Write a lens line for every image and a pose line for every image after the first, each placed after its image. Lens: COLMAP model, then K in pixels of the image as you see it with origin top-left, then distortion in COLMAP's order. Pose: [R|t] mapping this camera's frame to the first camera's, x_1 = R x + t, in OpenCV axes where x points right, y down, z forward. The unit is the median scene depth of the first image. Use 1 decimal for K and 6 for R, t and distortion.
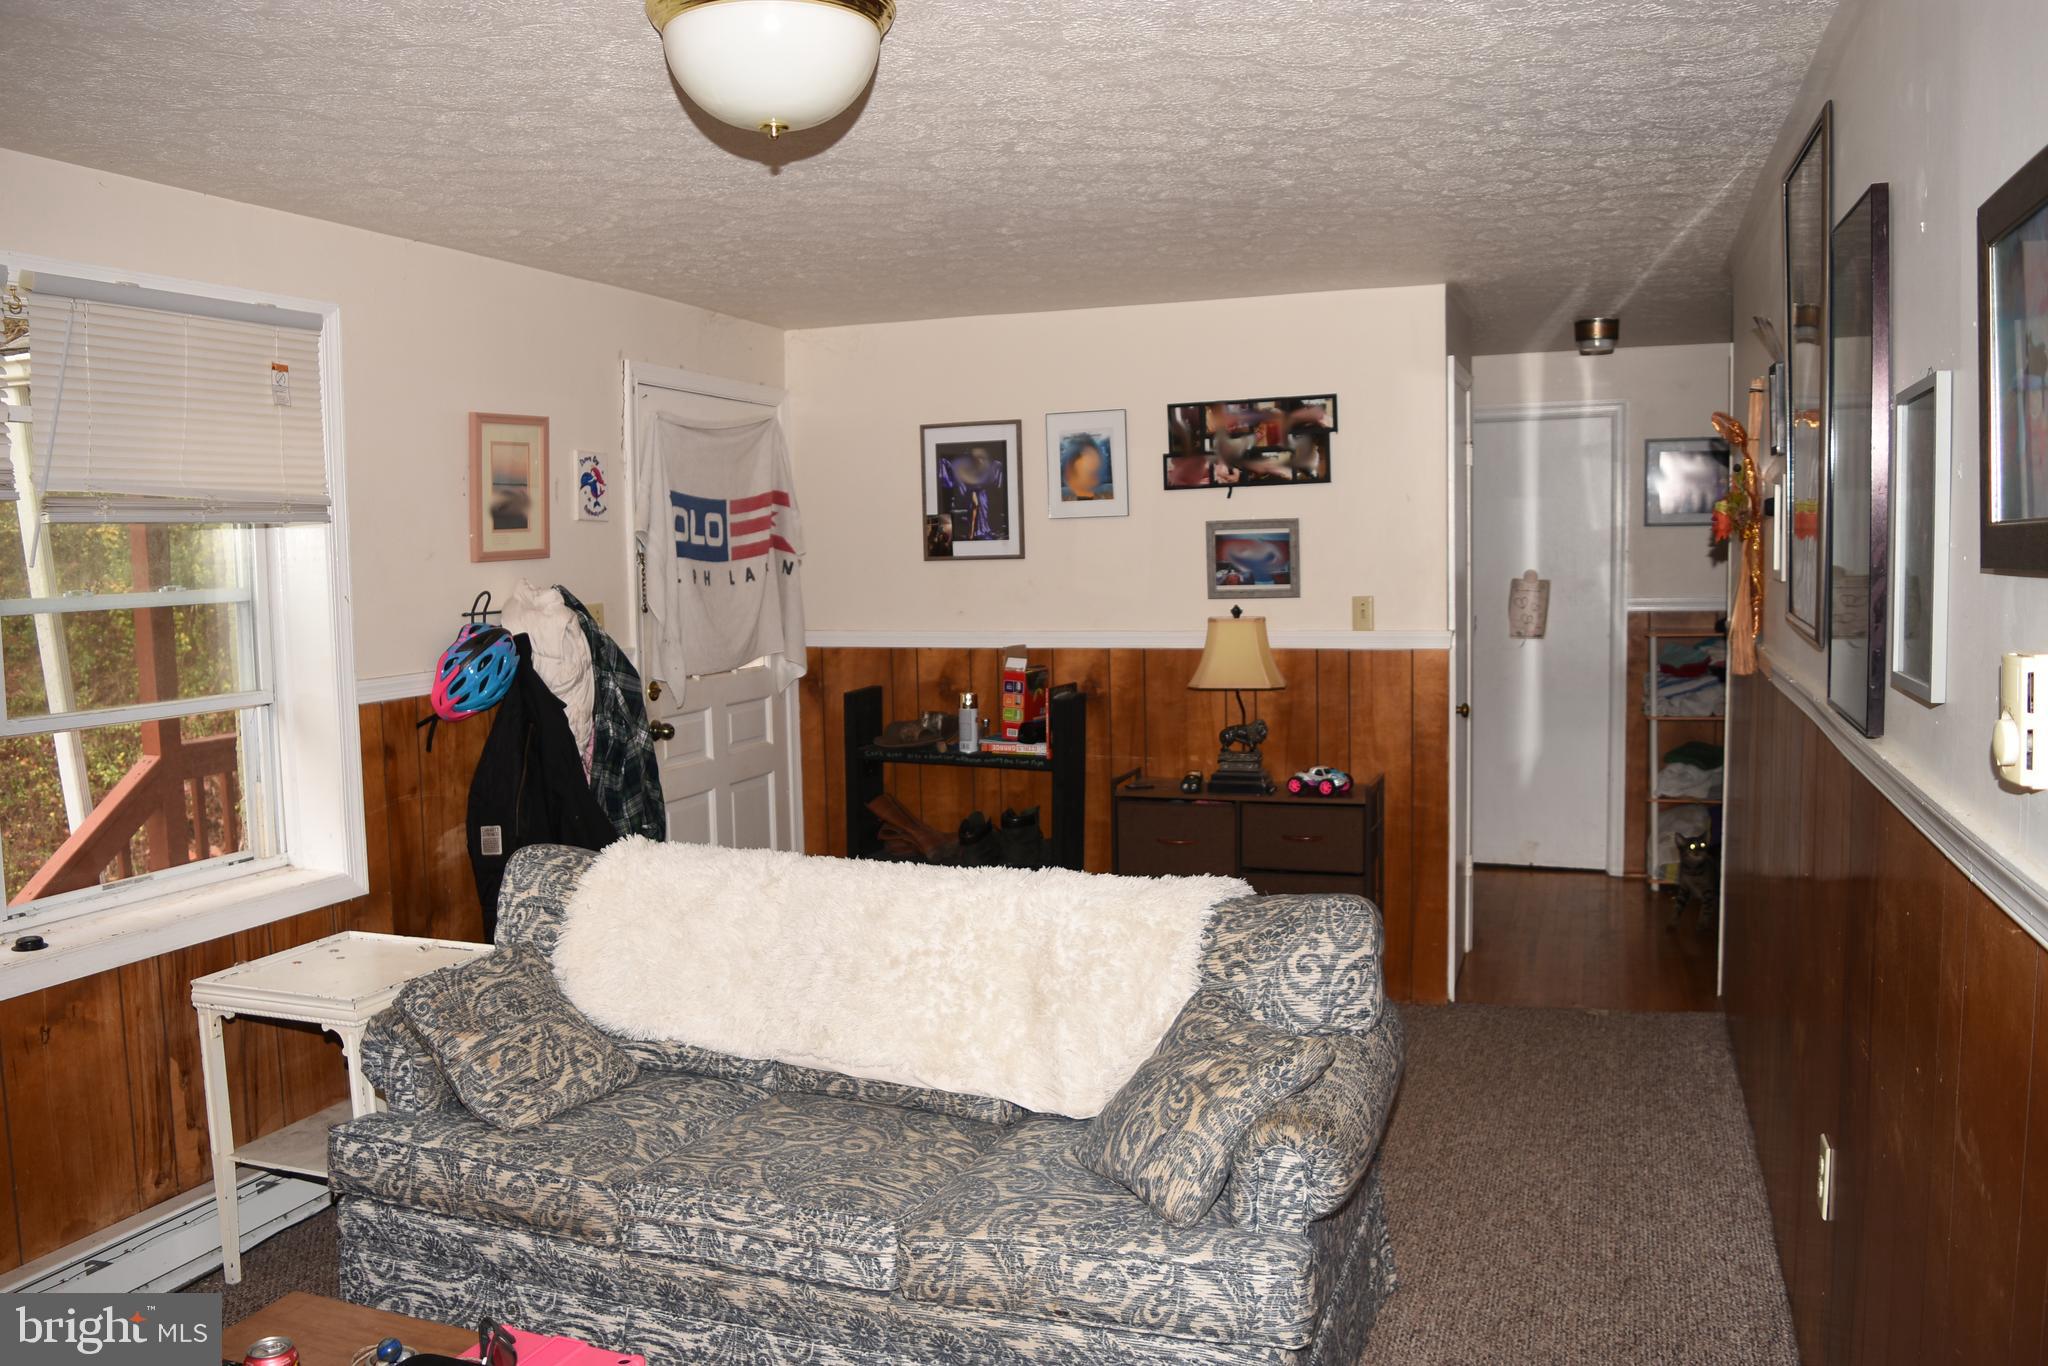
lens RADIAL K [[1612.6, 0, 1021.7], [0, 1612.6, 688.8], [0, 0, 1]] dist [-0.074427, -0.003984]
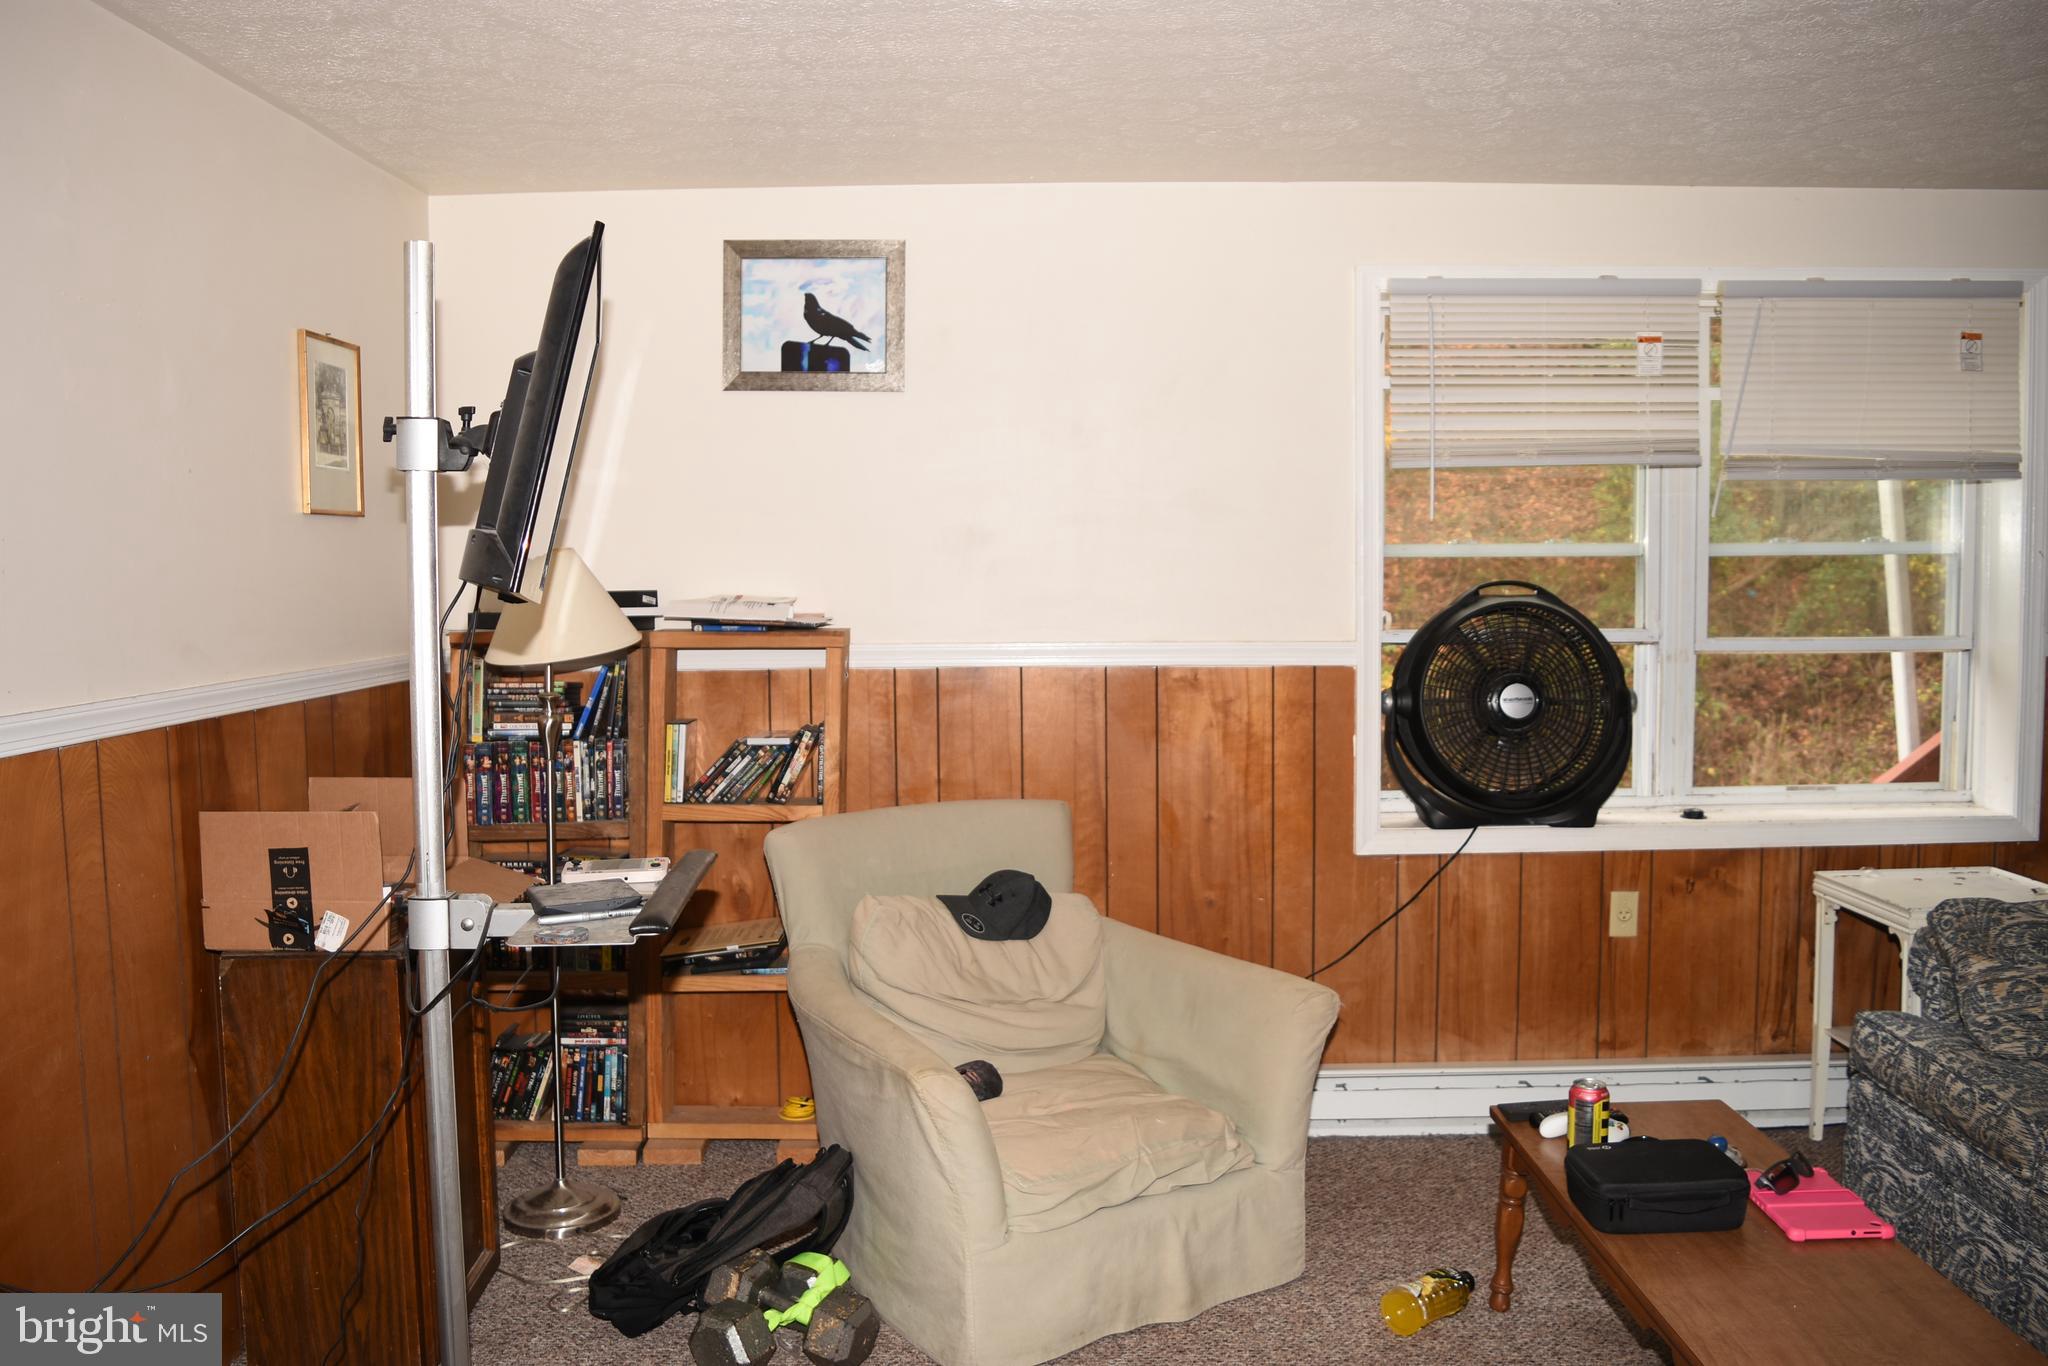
lens RADIAL K [[1612.6, 0, 1018.2], [0, 1612.6, 684.8], [0, 0, 1]] dist [-0.074427, -0.003984]
pose [[0.340829, 0.083298, -0.936428, 0.386269], [-0.076961, 0.995196, 0.060514, 0.023495], [0.936970, 0.051444, 0.345602, 0.035695]]
